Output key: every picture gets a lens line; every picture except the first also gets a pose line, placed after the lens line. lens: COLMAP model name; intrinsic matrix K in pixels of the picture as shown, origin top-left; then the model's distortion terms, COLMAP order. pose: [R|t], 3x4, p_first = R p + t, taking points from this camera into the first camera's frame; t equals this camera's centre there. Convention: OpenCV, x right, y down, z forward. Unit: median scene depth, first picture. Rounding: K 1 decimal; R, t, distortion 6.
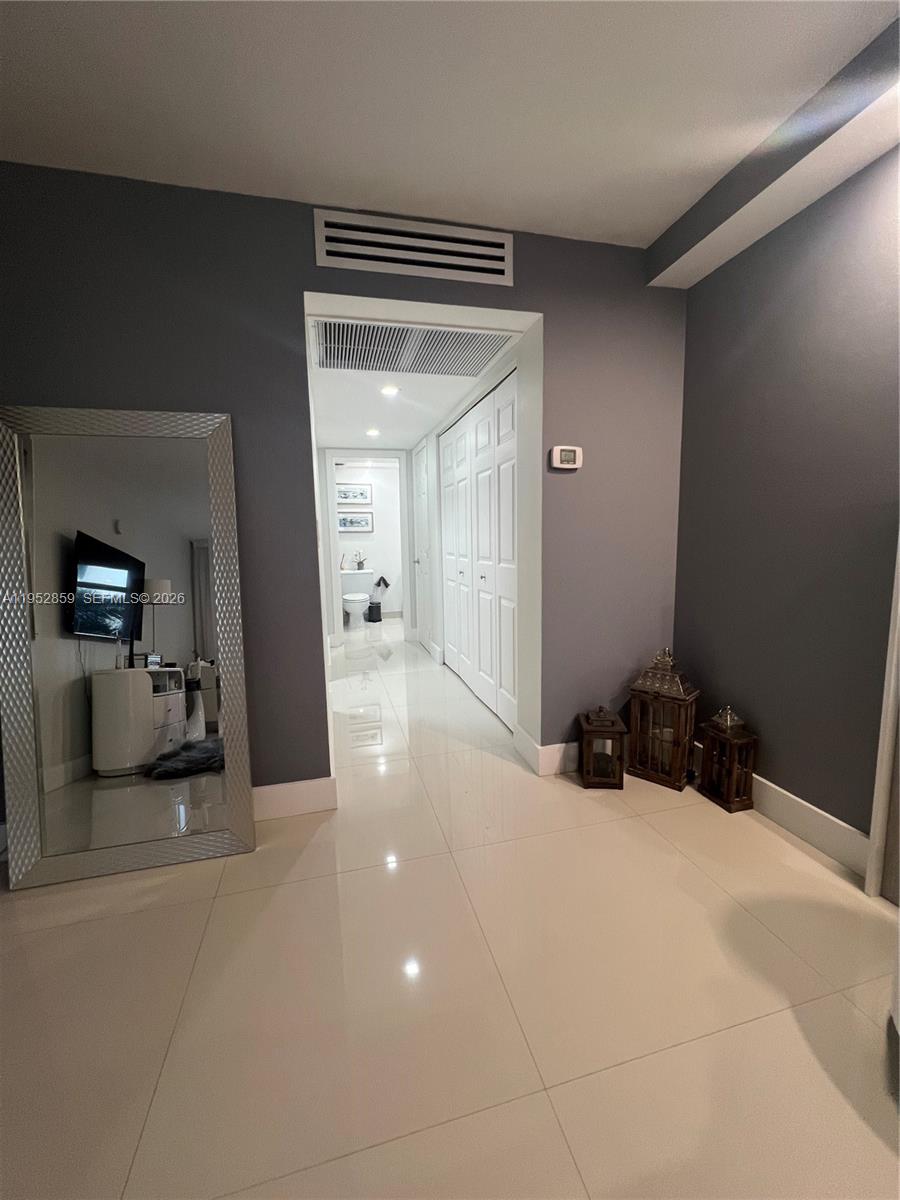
lens RADIAL K [[482.8, 0, 450.8], [0, 482.8, 605.1], [0, 0, 1]] dist [-0.000914, -0.000144]
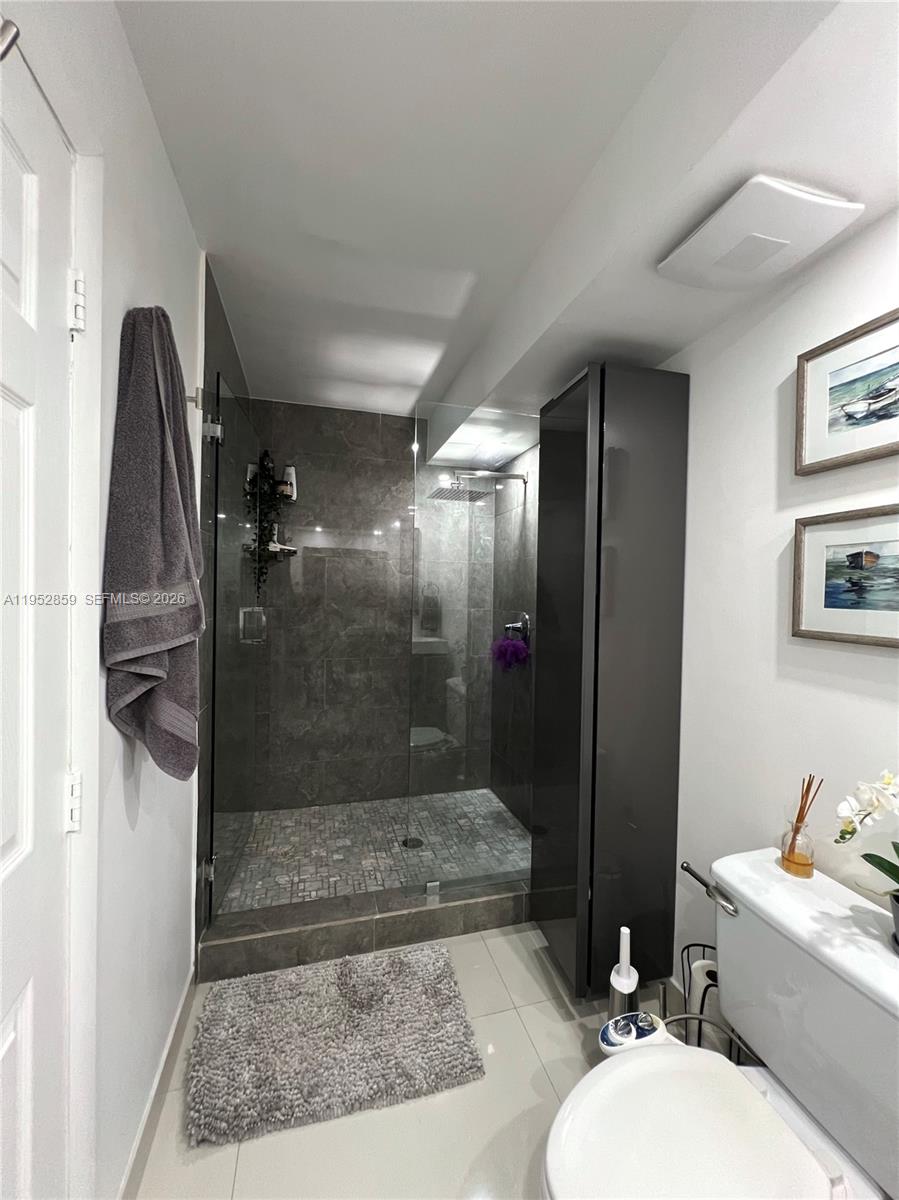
lens RADIAL K [[482.8, 0, 450.3], [0, 482.8, 605.1], [0, 0, 1]] dist [-0.000914, -0.000144]
pose [[0.027310, 0.036785, -0.998950, -0.165644], [-0.159287, 0.986714, 0.031979, -0.338604], [0.986855, 0.158246, 0.032806, 1.990648]]
